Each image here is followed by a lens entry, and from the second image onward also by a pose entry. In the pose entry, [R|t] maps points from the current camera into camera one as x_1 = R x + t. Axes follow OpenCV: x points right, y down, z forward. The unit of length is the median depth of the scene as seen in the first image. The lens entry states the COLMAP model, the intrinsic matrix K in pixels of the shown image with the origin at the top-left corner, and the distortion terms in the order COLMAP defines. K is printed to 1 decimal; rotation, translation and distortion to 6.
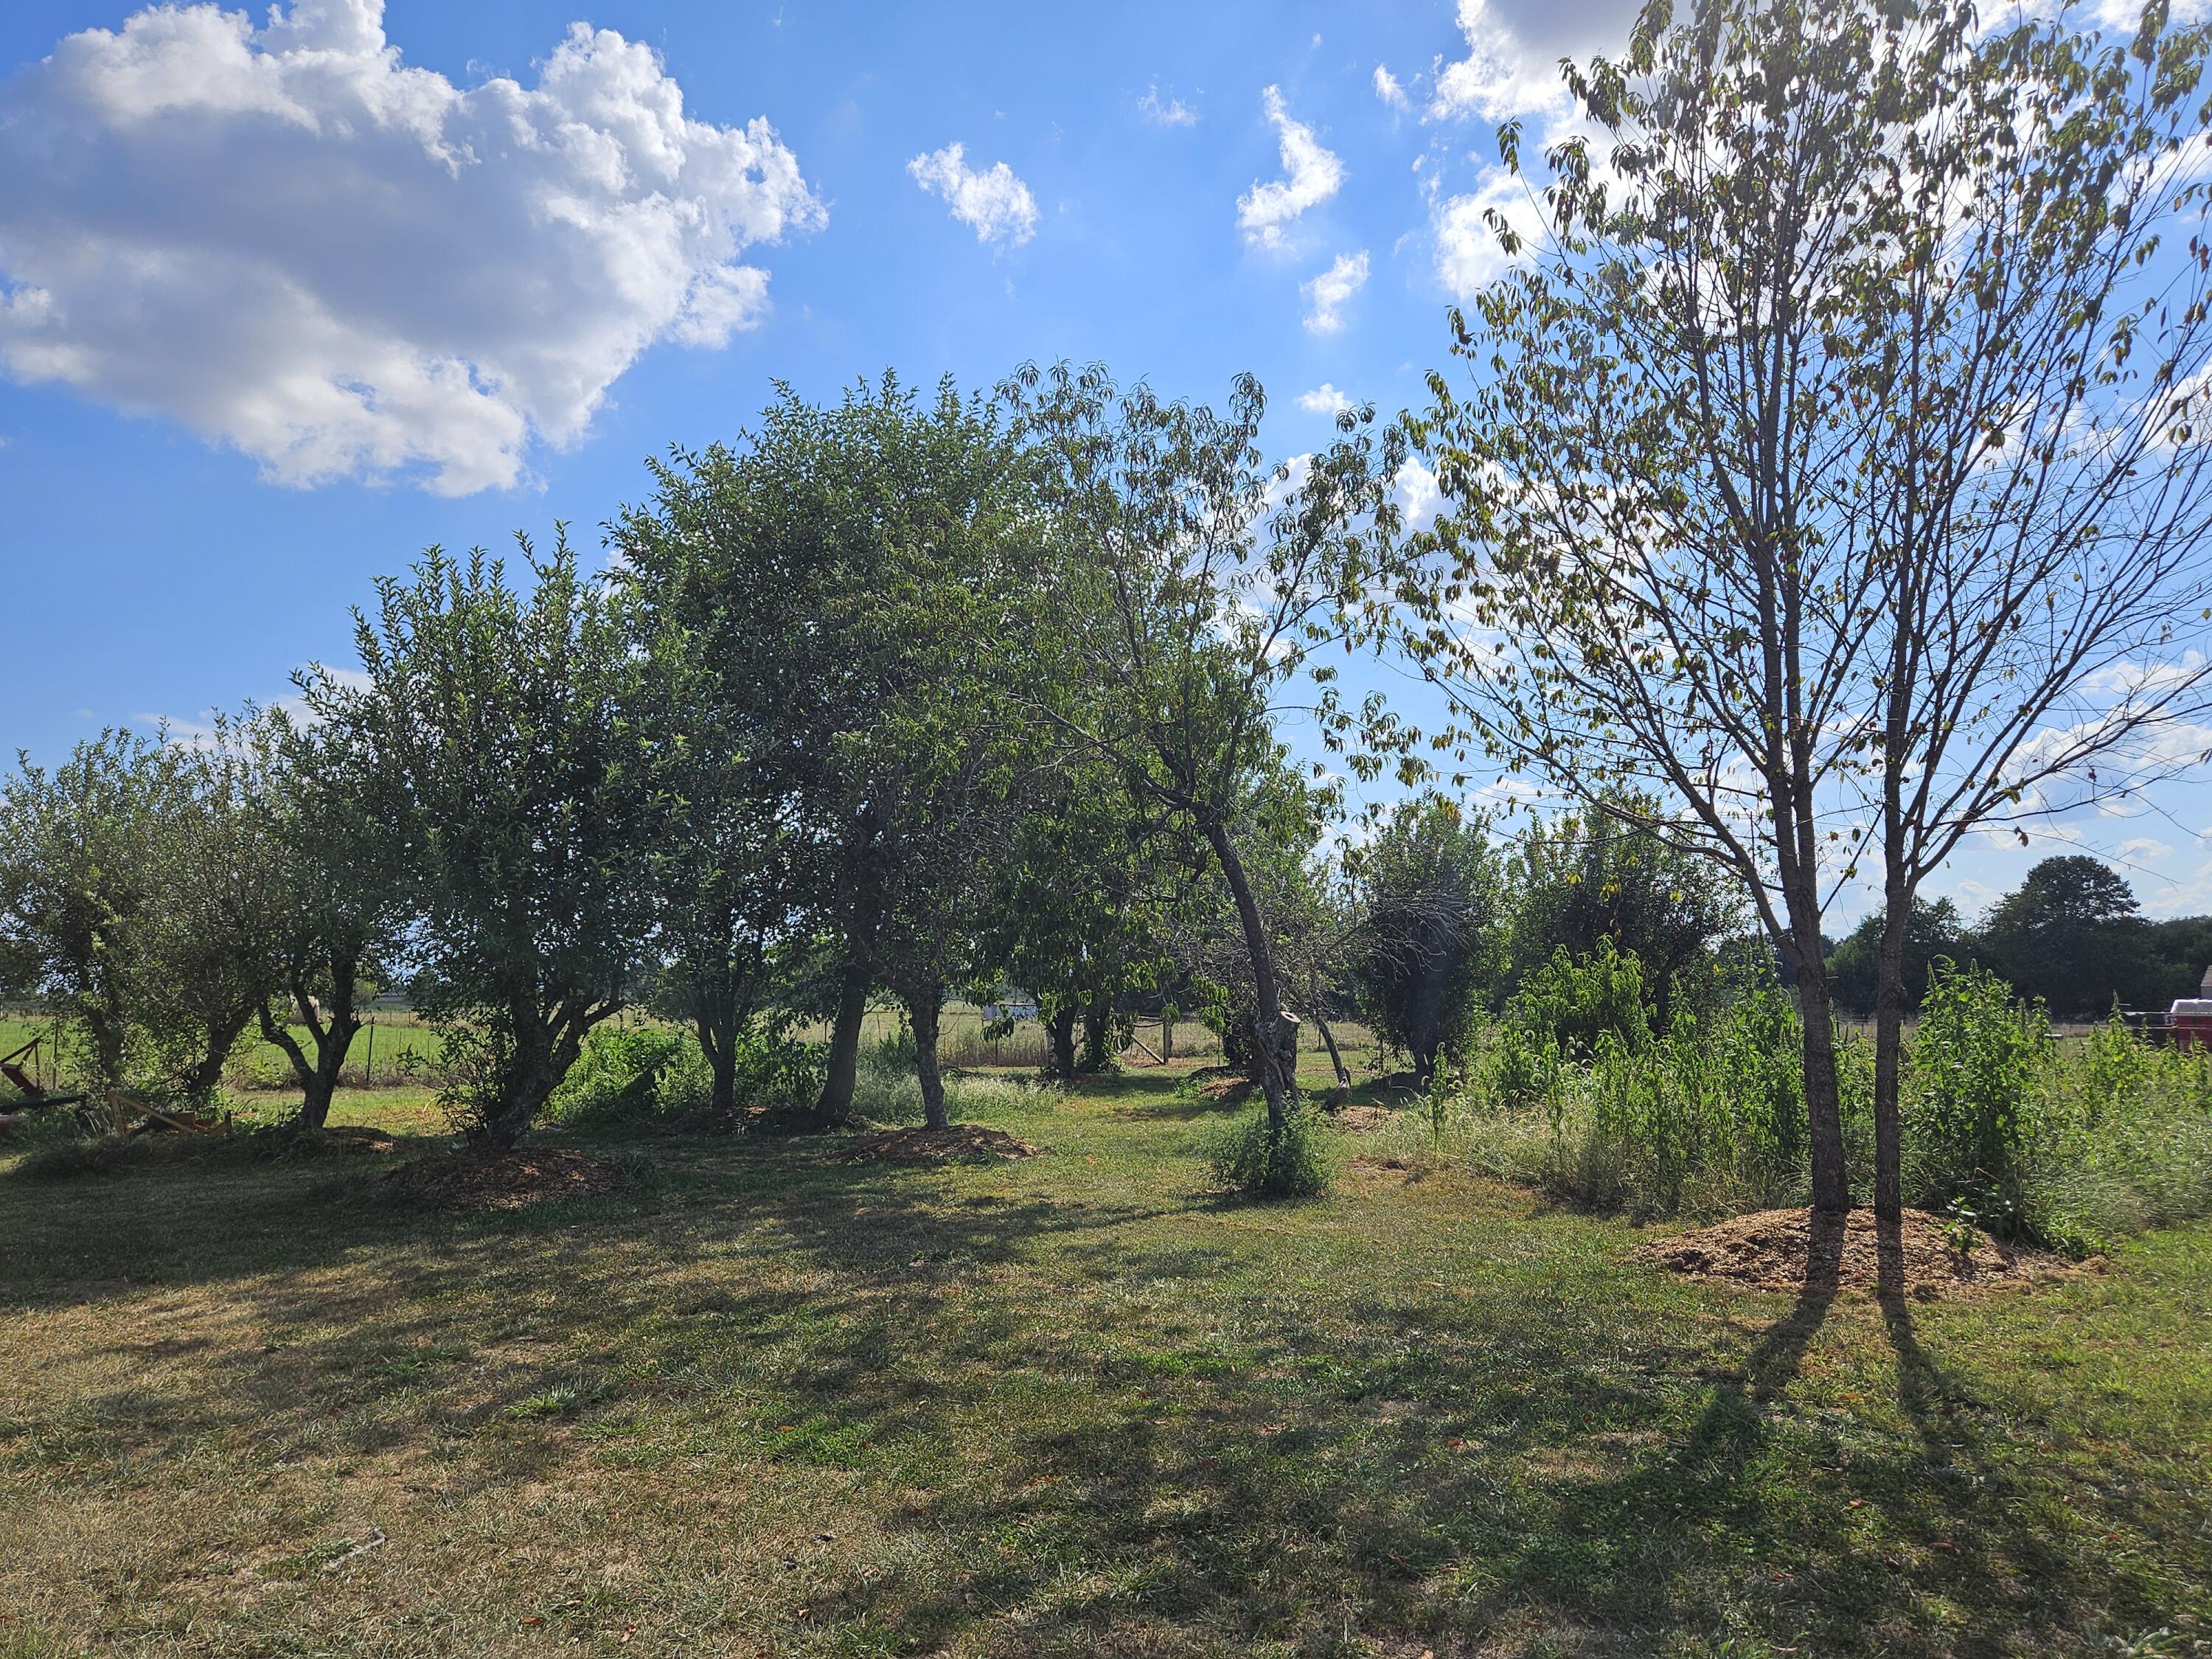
lens RADIAL K [[1513.0, 0, 1099.4], [0, 1513.0, 825.3], [0, 0, 1]] dist [0.061713, -0.048742]
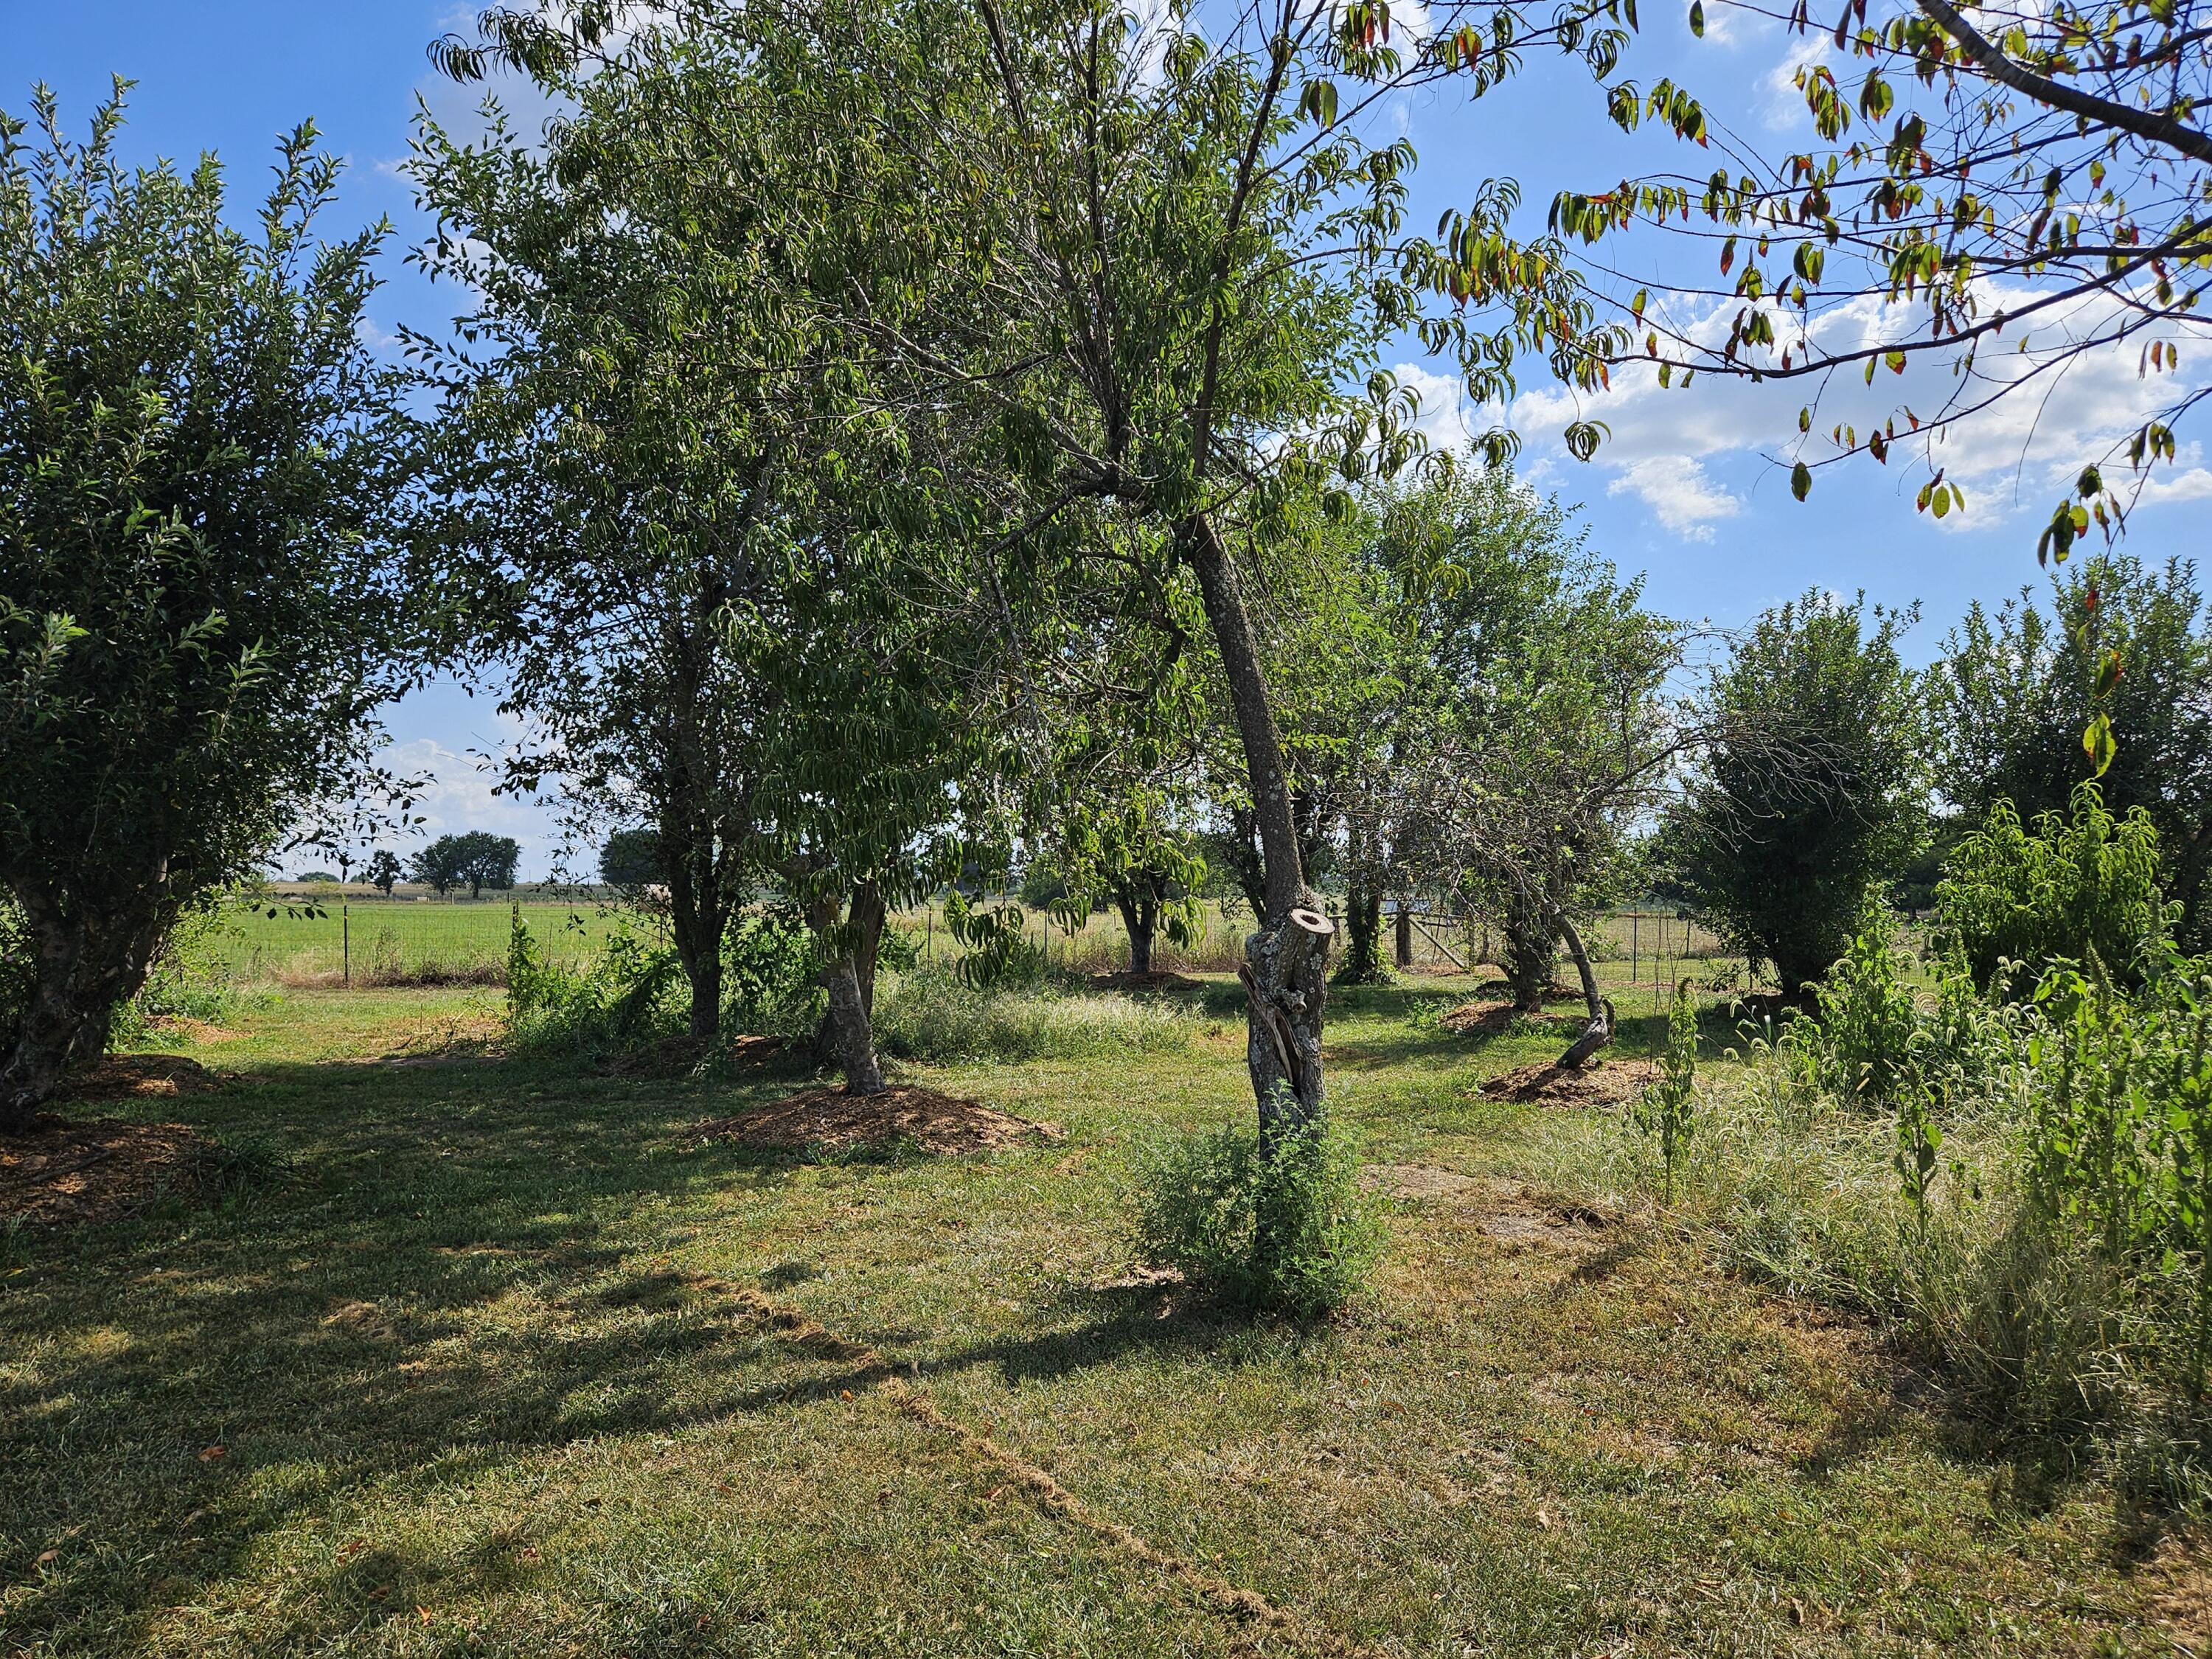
lens RADIAL K [[1513.0, 0, 1113.0], [0, 1513.0, 838.8], [0, 0, 1]] dist [0.061713, -0.048742]
pose [[0.968507, -0.004884, -0.248940, 0.119436], [0.024412, 0.996853, 0.075421, 0.040781], [0.247788, -0.079123, 0.965578, 0.343236]]
